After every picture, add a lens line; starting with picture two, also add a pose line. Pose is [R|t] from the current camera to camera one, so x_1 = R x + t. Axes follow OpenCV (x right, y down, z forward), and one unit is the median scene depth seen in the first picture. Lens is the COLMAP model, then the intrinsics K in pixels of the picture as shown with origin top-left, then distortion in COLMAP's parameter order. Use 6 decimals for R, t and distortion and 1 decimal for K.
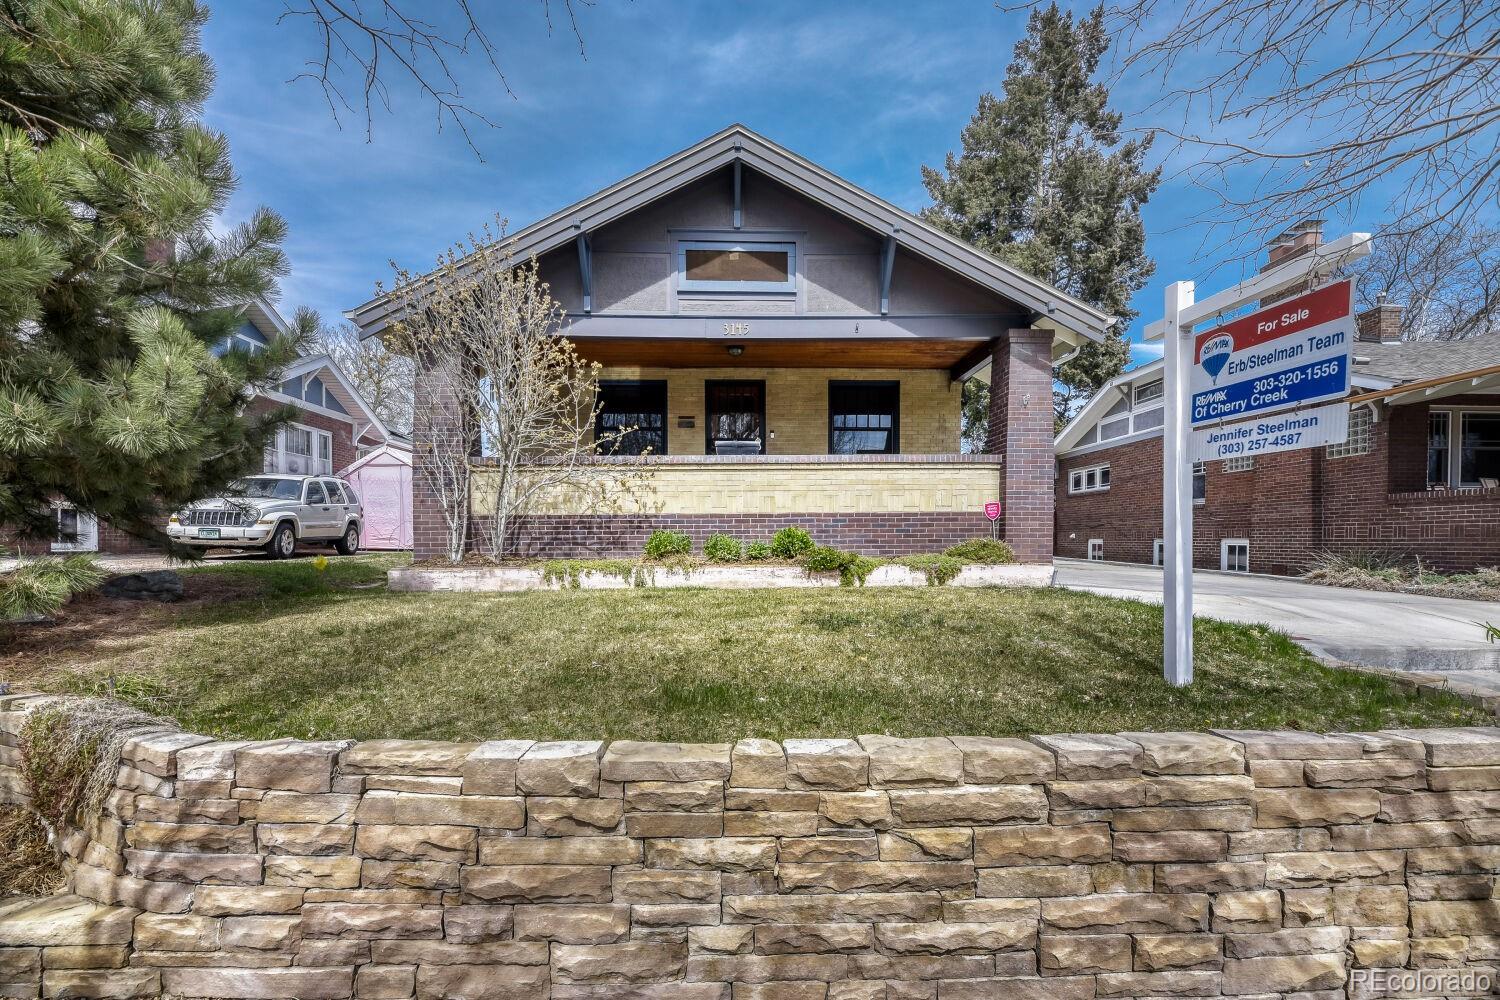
lens RADIAL K [[612.6, 0, 721.2], [0, 612.6, 536.6], [0, 0, 1]] dist [0.009355, -0.001299]
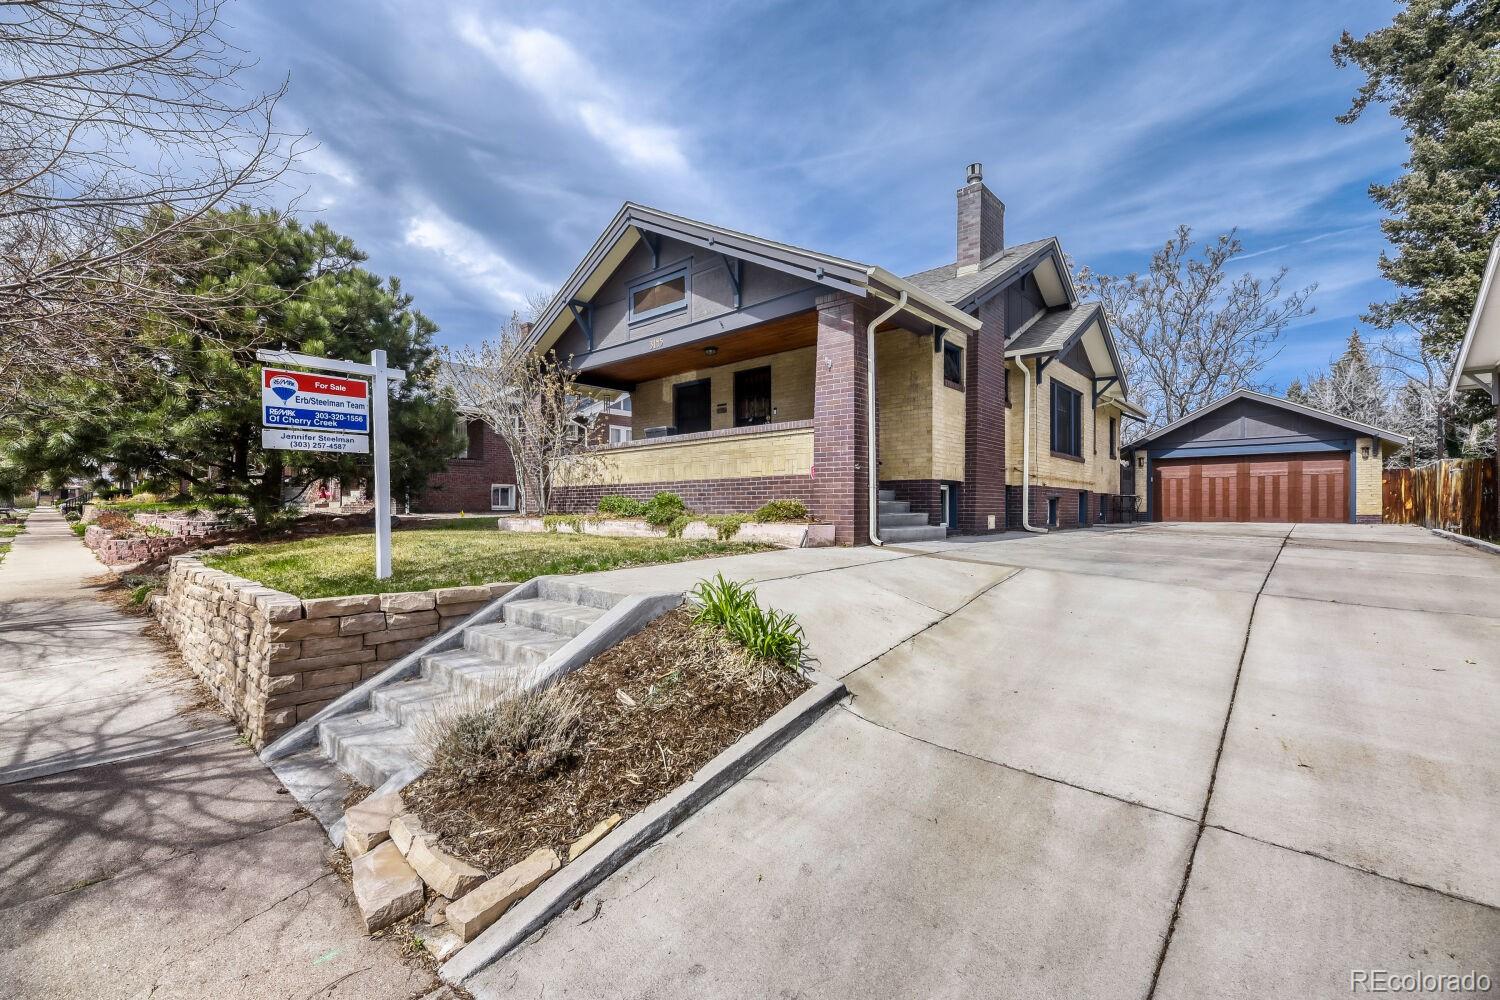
lens RADIAL K [[612.6, 0, 751.1], [0, 612.6, 501.8], [0, 0, 1]] dist [0.009355, -0.001299]
pose [[0.731055, -0.003873, -0.682307, 1.077416], [-0.000566, 0.999980, -0.006282, 0.013623], [0.682318, 0.004979, 0.731038, 0.165379]]
